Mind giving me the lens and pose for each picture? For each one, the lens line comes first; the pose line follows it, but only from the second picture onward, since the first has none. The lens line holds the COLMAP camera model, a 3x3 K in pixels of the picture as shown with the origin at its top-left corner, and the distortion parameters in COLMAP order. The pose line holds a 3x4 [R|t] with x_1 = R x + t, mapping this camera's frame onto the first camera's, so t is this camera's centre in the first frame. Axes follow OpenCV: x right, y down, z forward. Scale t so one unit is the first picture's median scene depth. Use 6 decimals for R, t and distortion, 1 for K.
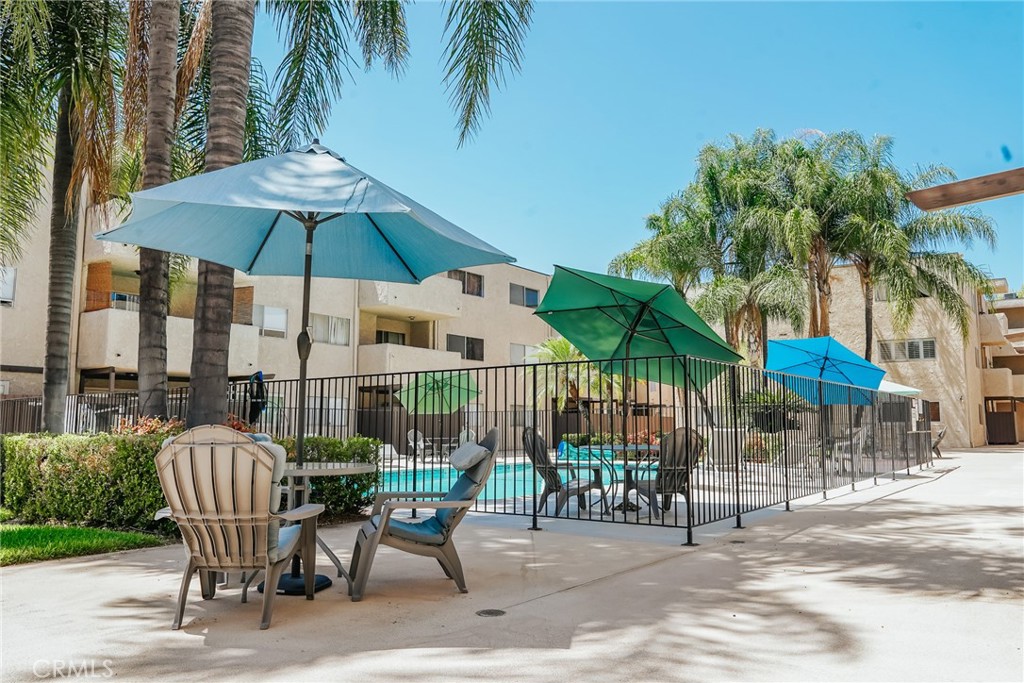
lens RADIAL K [[772.3, 0, 512.0], [0, 772.3, 341.5], [0, 0, 1]] dist [-0.002954, 0.000410]
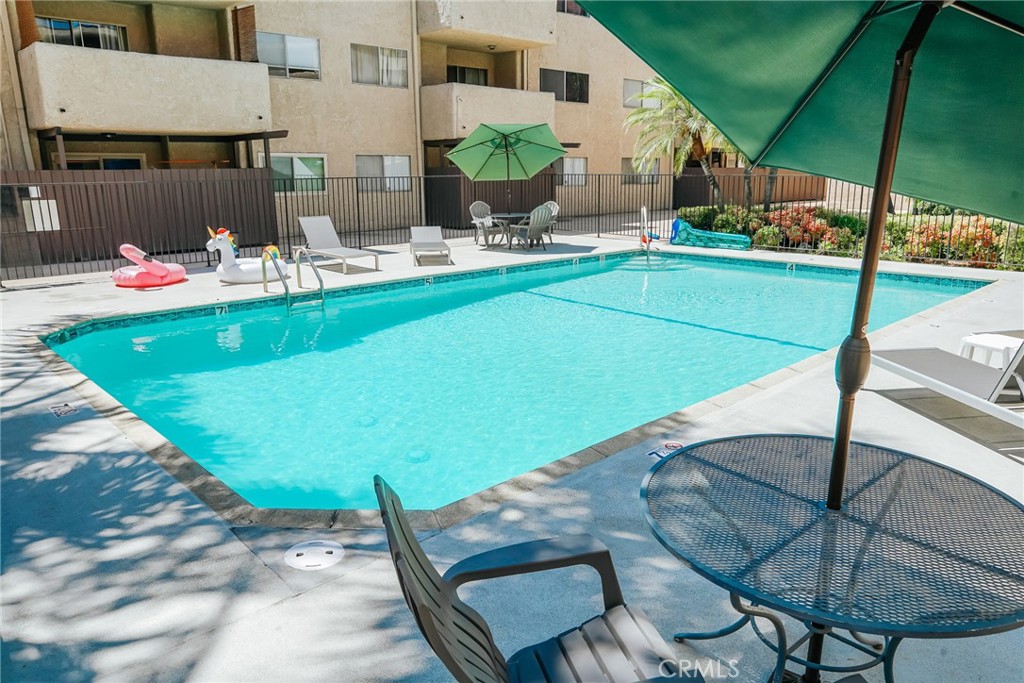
lens RADIAL K [[718.7, 0, 512.0], [0, 718.7, 341.5], [0, 0, 1]] dist [-0.020887, 0.004091]
pose [[0.984156, 0.036471, -0.173514, 0.034359], [0.025165, 0.939977, 0.340308, 0.003757], [0.175510, -0.339282, 0.924167, 0.310977]]
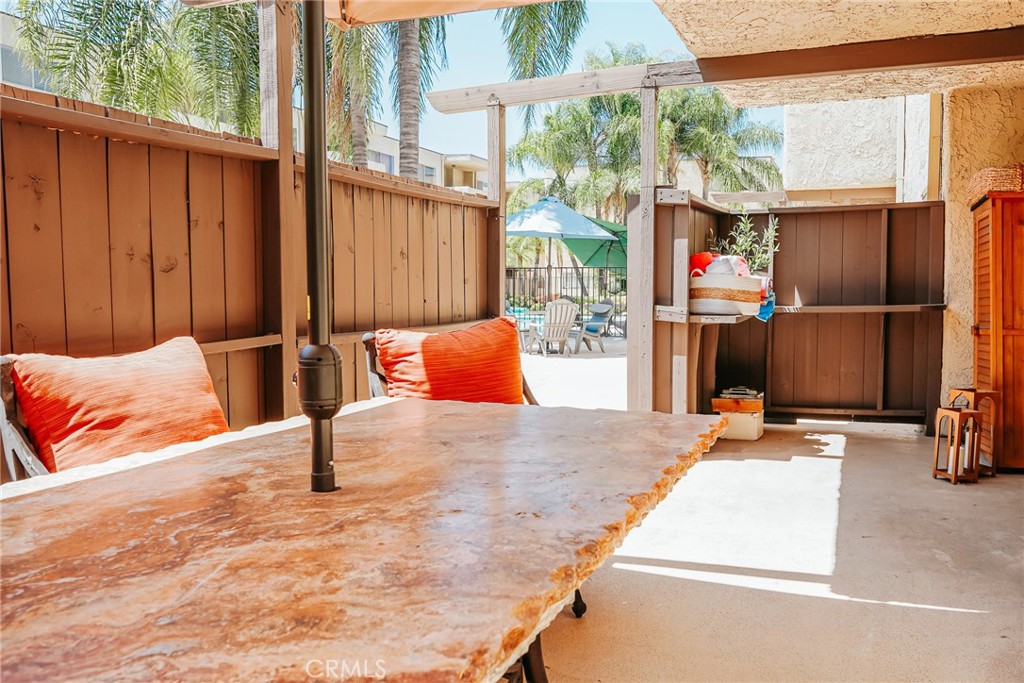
lens RADIAL K [[964.8, 0, 512.0], [0, 964.8, 341.5], [0, 0, 1]] dist [-0.008810, 0.000975]
pose [[0.964816, -0.018479, 0.262277, -0.281924], [-0.025018, 0.986549, 0.161539, -0.062676], [-0.261734, -0.162417, 0.951376, -0.494048]]
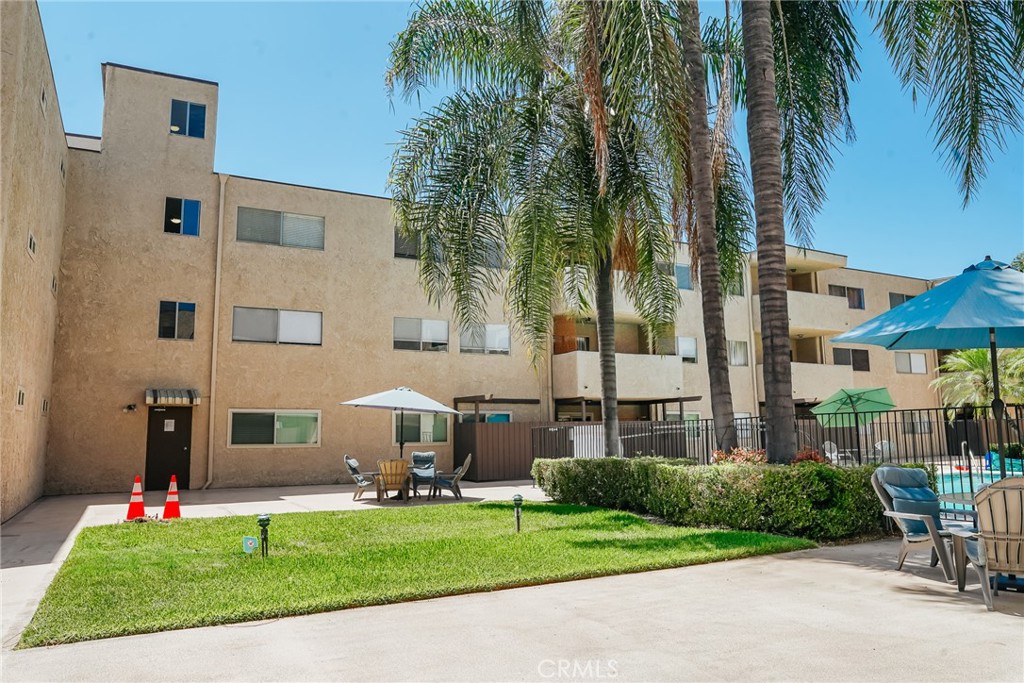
lens RADIAL K [[718.7, 0, 512.0], [0, 718.7, 341.5], [0, 0, 1]] dist [-0.020887, 0.004091]
pose [[0.907350, -0.069034, -0.414670, -0.105969], [0.063396, 0.997613, -0.027366, -0.027344], [0.415569, -0.001458, 0.909560, -0.103057]]
